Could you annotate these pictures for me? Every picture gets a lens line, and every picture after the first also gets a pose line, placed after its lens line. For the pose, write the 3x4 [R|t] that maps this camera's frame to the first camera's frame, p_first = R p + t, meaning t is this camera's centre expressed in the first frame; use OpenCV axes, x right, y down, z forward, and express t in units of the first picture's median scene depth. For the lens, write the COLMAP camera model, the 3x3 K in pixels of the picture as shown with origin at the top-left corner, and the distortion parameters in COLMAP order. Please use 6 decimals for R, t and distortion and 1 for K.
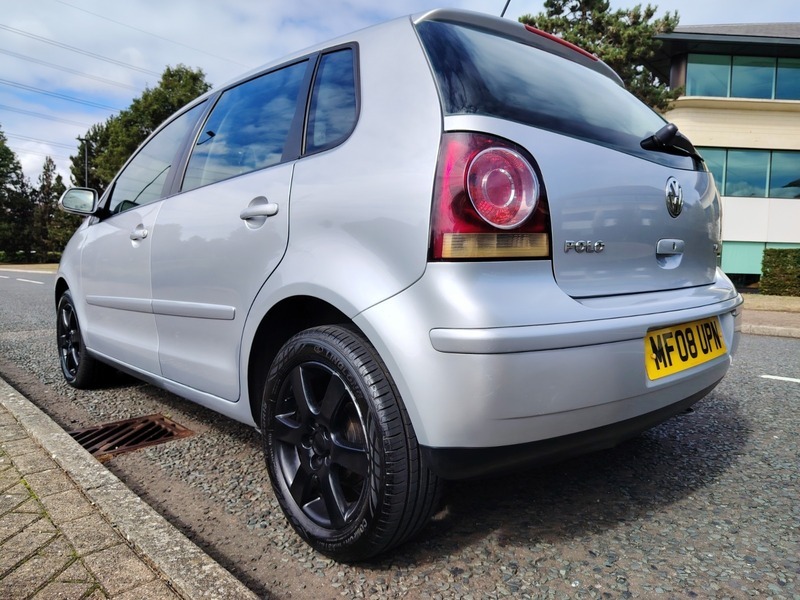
lens RADIAL K [[569.4, 0, 400.0], [0, 569.4, 300.0], [0, 0, 1]] dist [-0.009590, -0.003191]
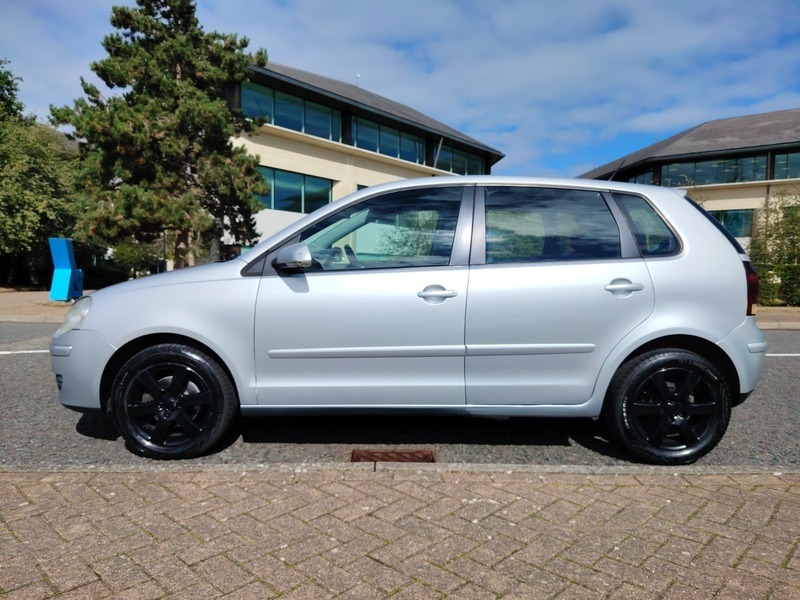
lens RADIAL K [[568.5, 0, 400.0], [0, 568.5, 300.0], [0, 0, 1]] dist [-0.018323, -0.004405]
pose [[0.675687, -0.041498, 0.736020, -2.043124], [0.037758, 0.999052, 0.021665, -0.188188], [-0.736221, 0.013152, 0.676614, 0.345184]]
